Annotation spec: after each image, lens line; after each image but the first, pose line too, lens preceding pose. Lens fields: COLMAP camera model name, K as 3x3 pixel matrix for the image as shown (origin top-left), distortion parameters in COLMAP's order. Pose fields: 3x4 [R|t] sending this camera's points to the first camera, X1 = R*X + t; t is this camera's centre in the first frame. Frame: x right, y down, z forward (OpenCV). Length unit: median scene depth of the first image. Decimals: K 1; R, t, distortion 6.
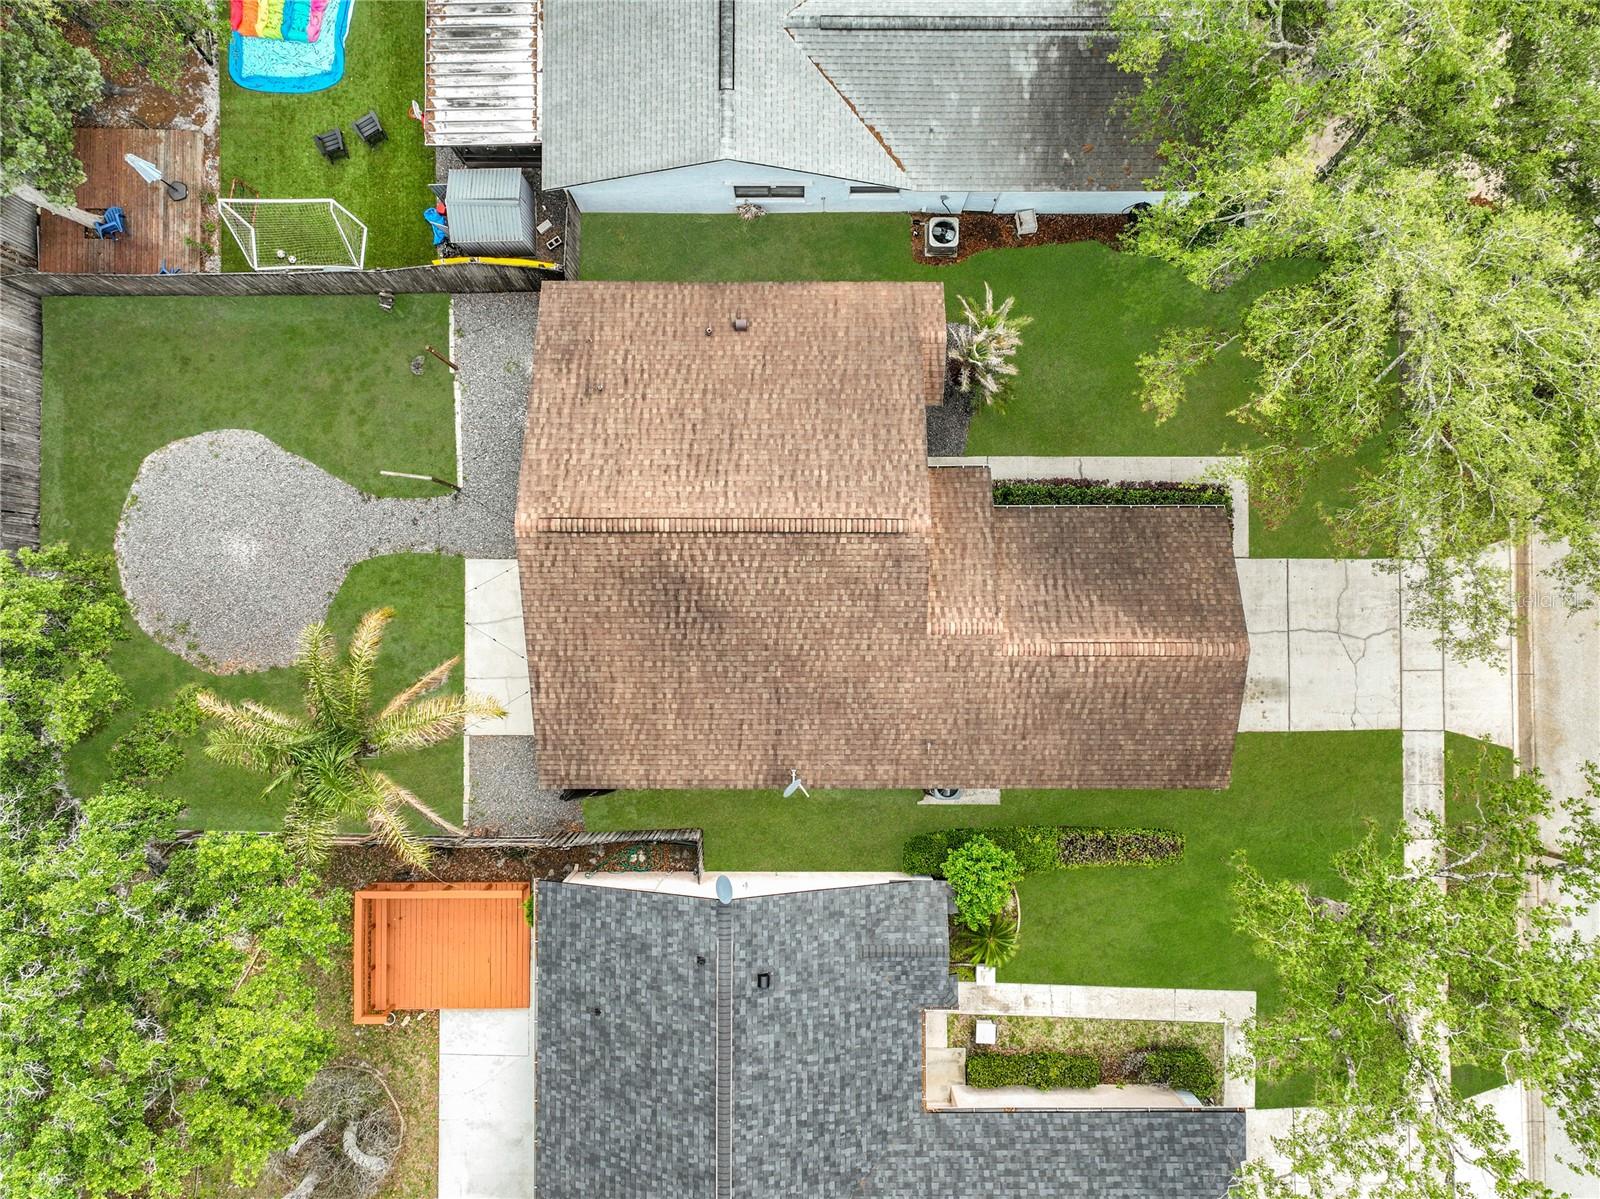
lens RADIAL K [[1101.9, 0, 808.3], [0, 1101.9, 602.2], [0, 0, 1]] dist [0.009656, 0.002985]
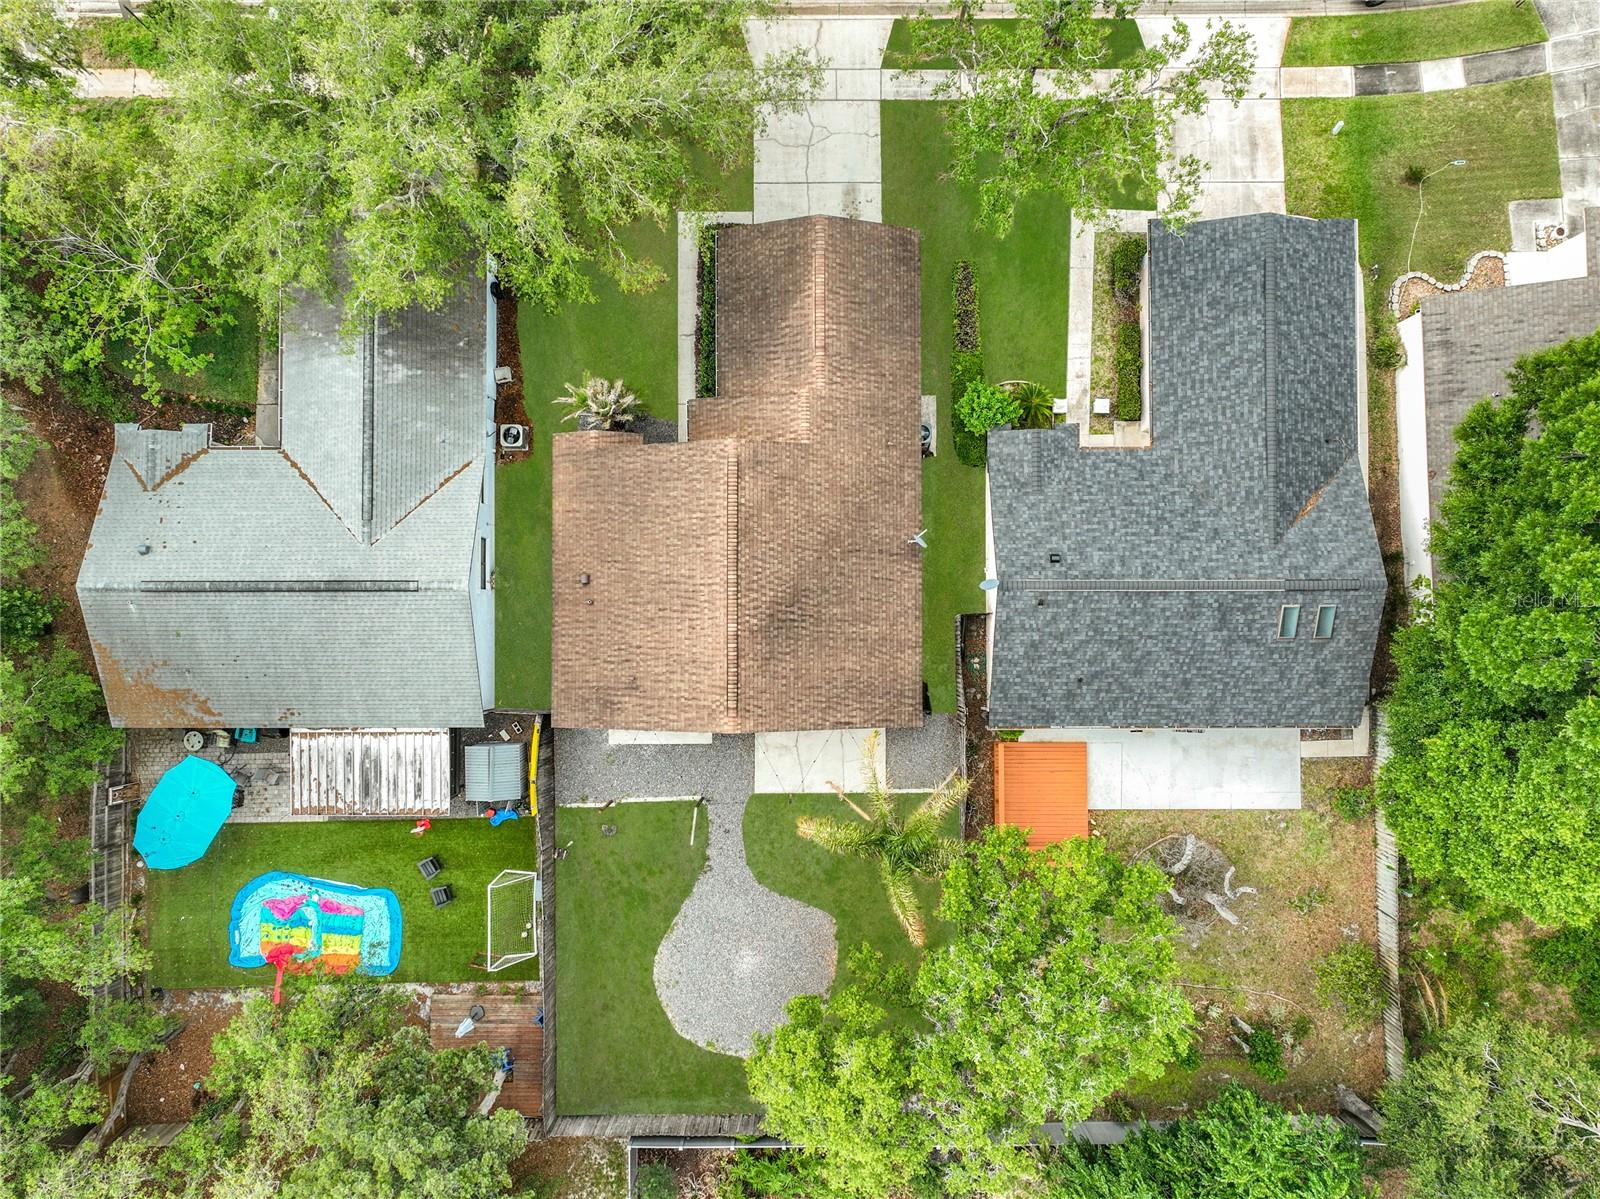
lens RADIAL K [[1101.9, 0, 808.3], [0, 1101.9, 602.2], [0, 0, 1]] dist [0.009656, 0.002985]
pose [[-0.001586, -0.999839, 0.017898, -0.108506], [0.999769, -0.001202, 0.021446, -0.002508], [-0.021421, 0.017927, 0.999610, -0.360459]]
